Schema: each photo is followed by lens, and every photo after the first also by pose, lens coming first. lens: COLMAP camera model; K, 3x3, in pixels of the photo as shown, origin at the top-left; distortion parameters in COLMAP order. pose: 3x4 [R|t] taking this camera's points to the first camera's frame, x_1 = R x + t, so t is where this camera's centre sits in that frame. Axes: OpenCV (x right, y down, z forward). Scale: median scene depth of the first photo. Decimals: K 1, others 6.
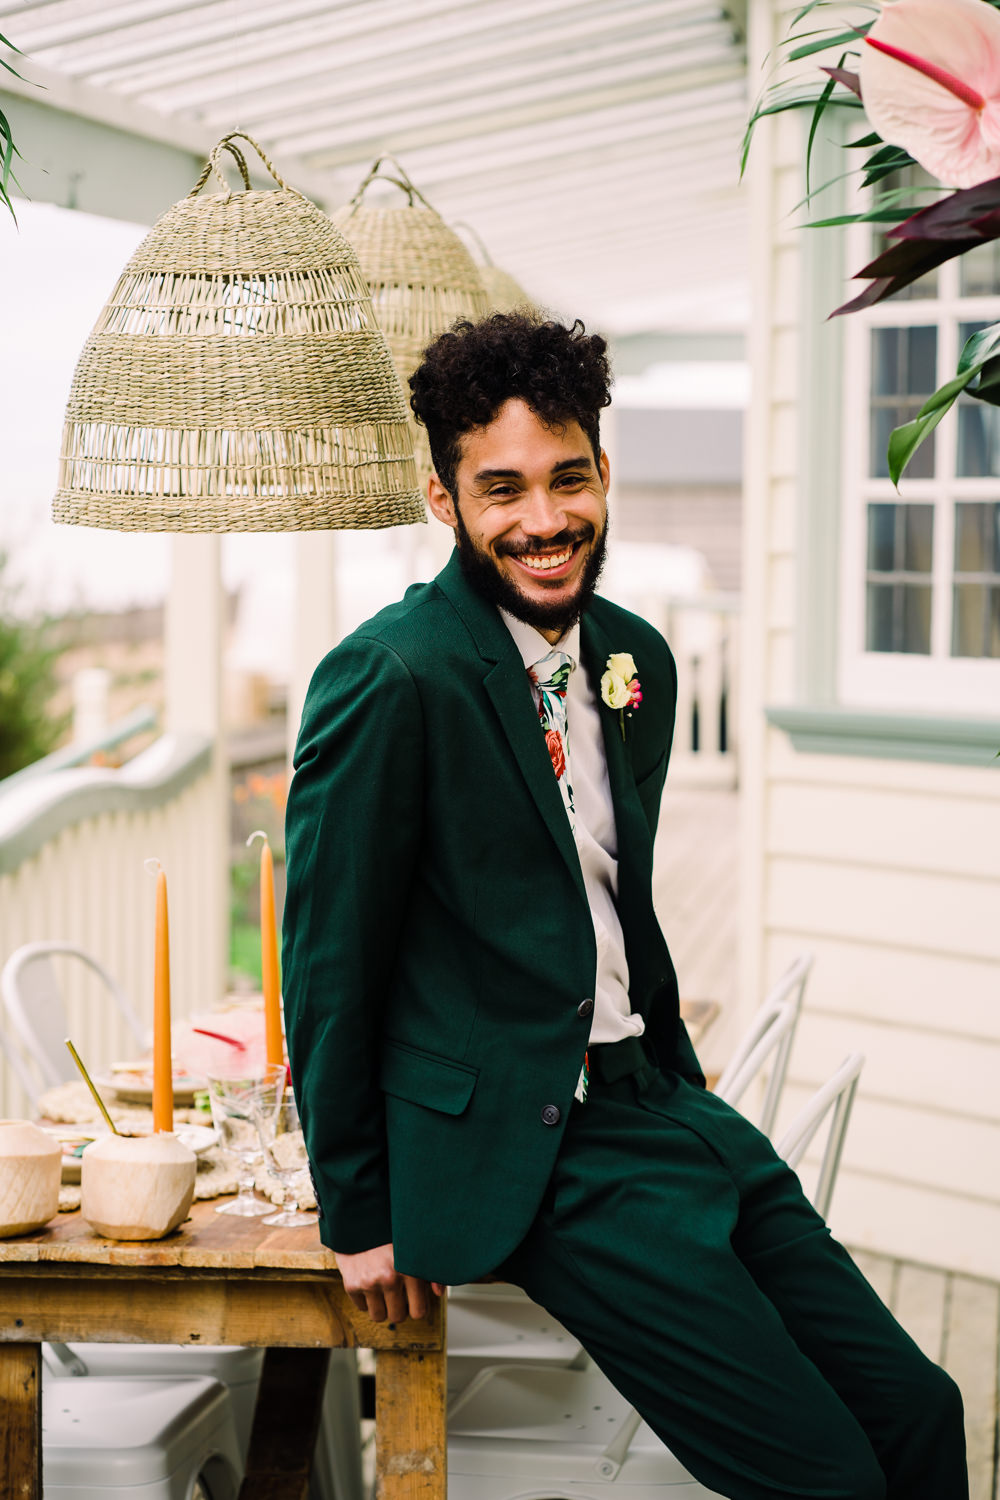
lens RADIAL K [[3645.2, 0, 498.3], [0, 3645.2, 707.6], [0, 0, 1]] dist [0.000455, -0.539134]
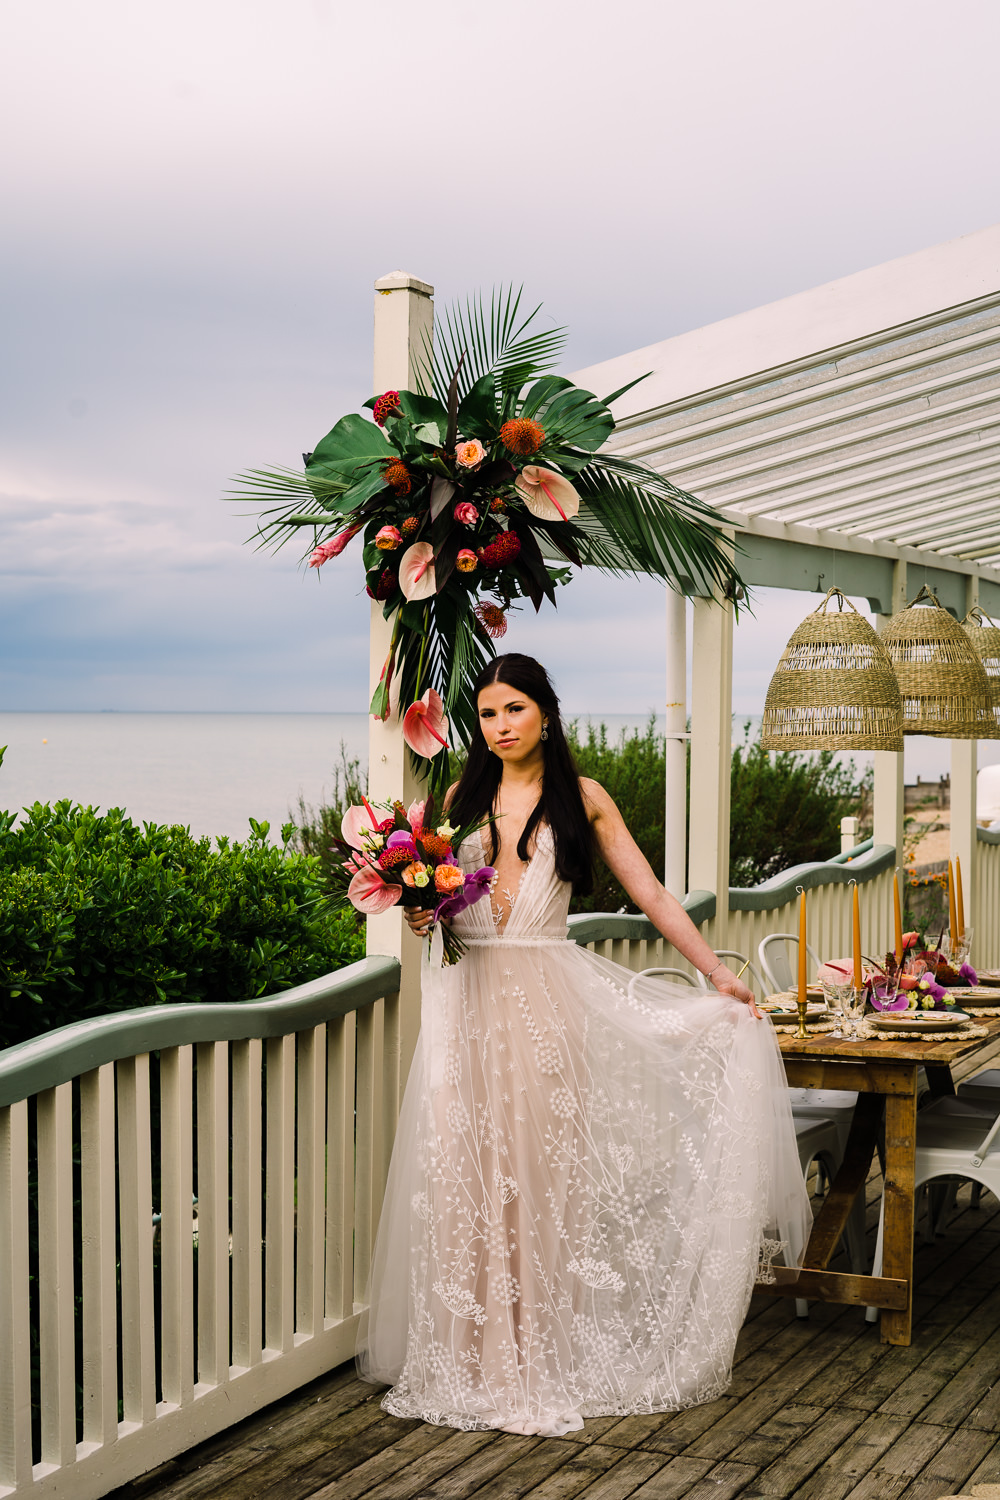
lens RADIAL K [[2223.0, 0, 501.7], [0, 2223.0, 746.2], [0, 0, 1]] dist [-0.016361, -0.036949]
pose [[0.955656, 0.009060, -0.294345, 0.151262], [-0.022360, 0.998874, -0.041853, 0.015214], [0.293634, 0.046579, 0.954782, -0.472539]]
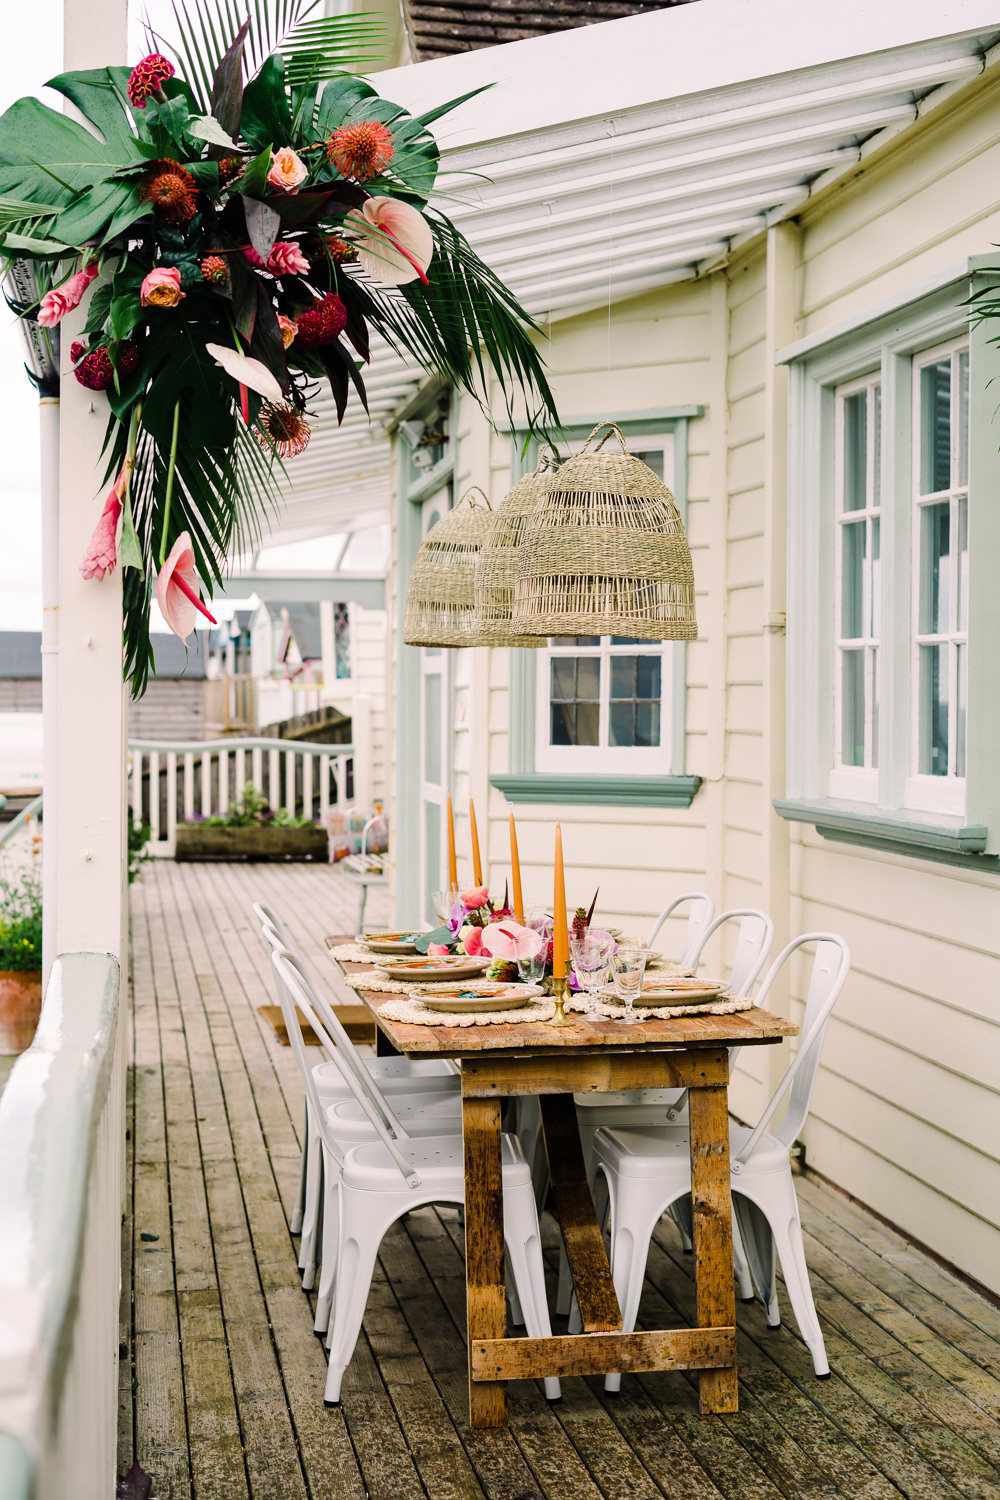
lens RADIAL K [[2265.5, 0, 496.9], [0, 2265.5, 733.1], [0, 0, 1]] dist [-0.034371, -0.049556]
pose [[0.954198, -0.007369, 0.299086, -0.462240], [0.020225, 0.998999, -0.039911, 0.041972], [-0.298492, 0.044132, 0.953391, -0.058052]]
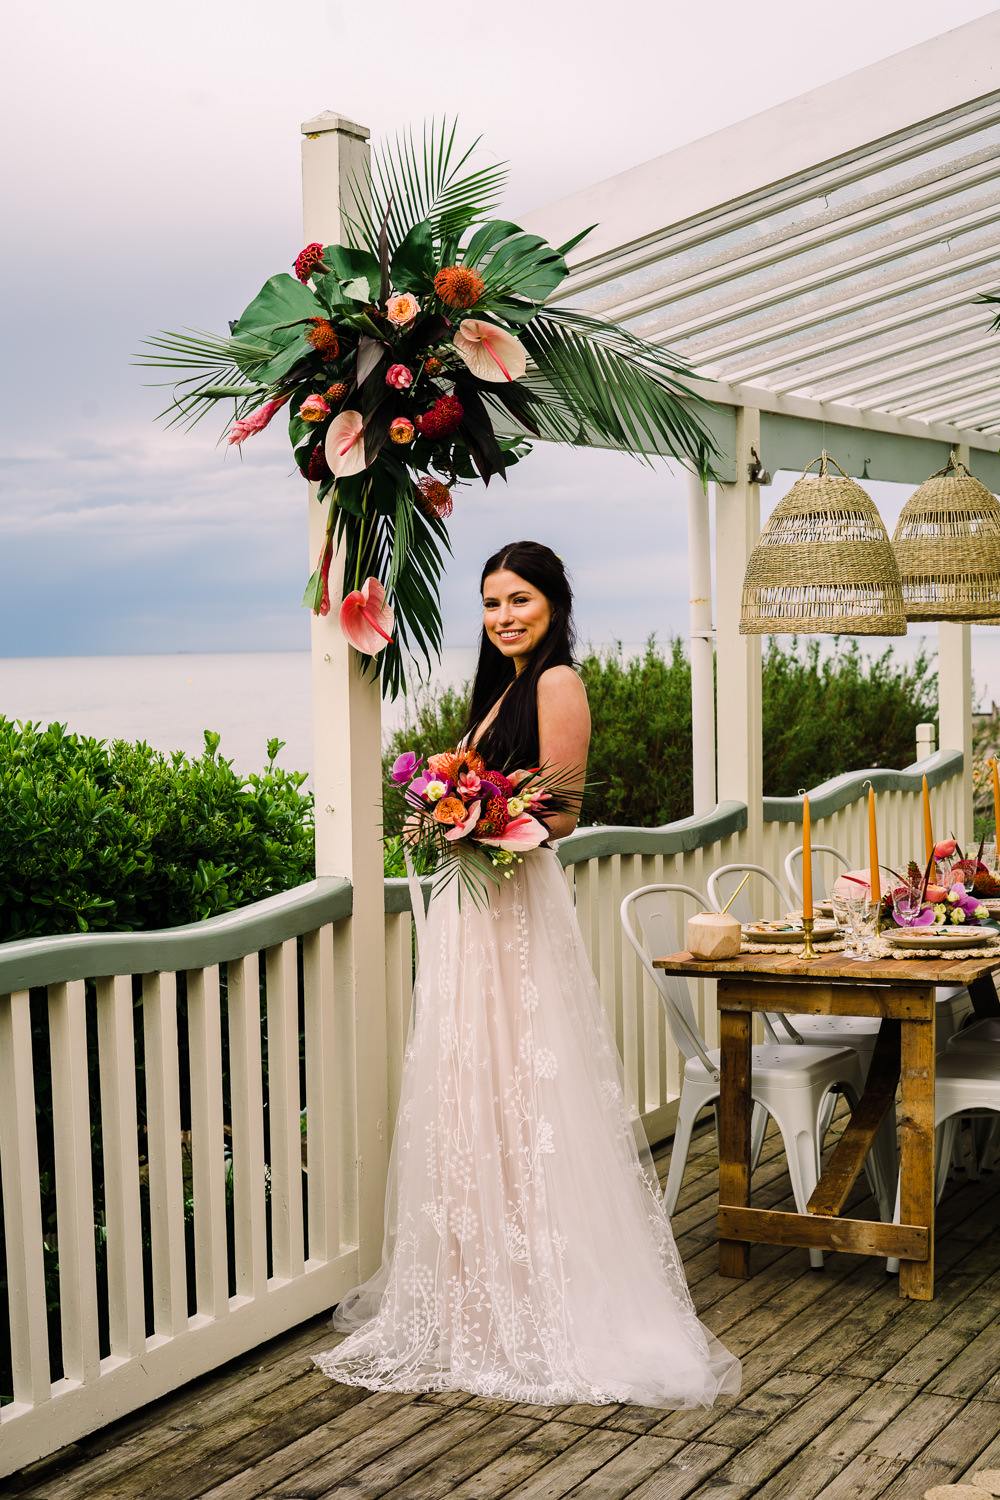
lens RADIAL K [[2189.1, 0, 496.9], [0, 2189.1, 745.2], [0, 0, 1]] dist [-0.018736, -0.003016]
pose [[0.934839, -0.005891, -0.355023, 0.199277], [0.002560, 0.999948, -0.009850, 0.028290], [0.355063, 0.008299, 0.934806, -0.276684]]
